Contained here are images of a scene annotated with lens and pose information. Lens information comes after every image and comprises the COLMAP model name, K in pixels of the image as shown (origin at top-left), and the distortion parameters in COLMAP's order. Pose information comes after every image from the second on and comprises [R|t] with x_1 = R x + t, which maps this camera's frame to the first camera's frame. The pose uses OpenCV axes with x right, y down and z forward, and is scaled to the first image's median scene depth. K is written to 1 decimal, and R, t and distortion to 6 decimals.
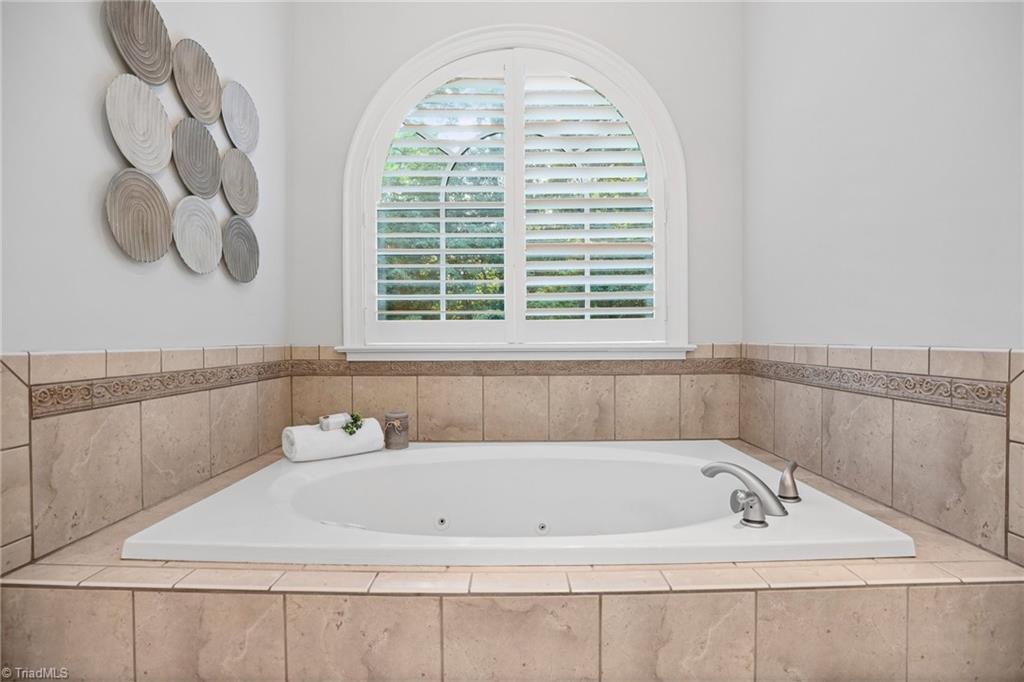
lens RADIAL K [[470.6, 0, 517.1], [0, 470.6, 343.2], [0, 0, 1]] dist [-0.010584, -0.000095]
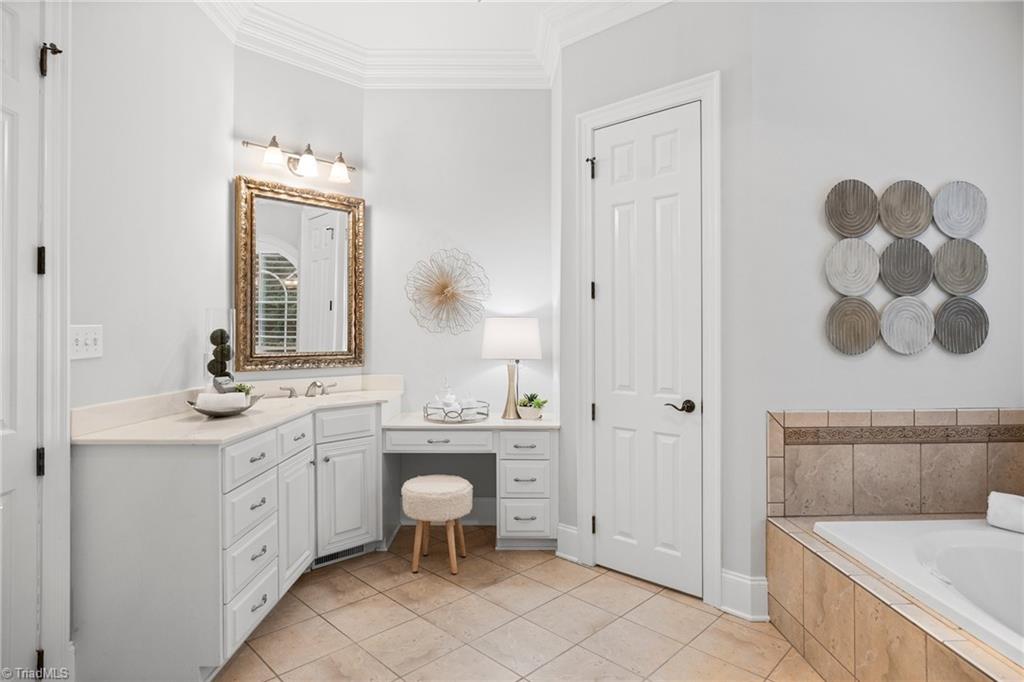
lens RADIAL K [[563.9, 0, 513.7], [0, 563.9, 337.0], [0, 0, 1]] dist [-0.001962, 0.000365]
pose [[0.015259, -0.005309, -0.999869, 1.025278], [-0.003844, 0.999978, -0.005368, -0.212557], [0.999876, 0.003925, 0.015238, -0.150857]]
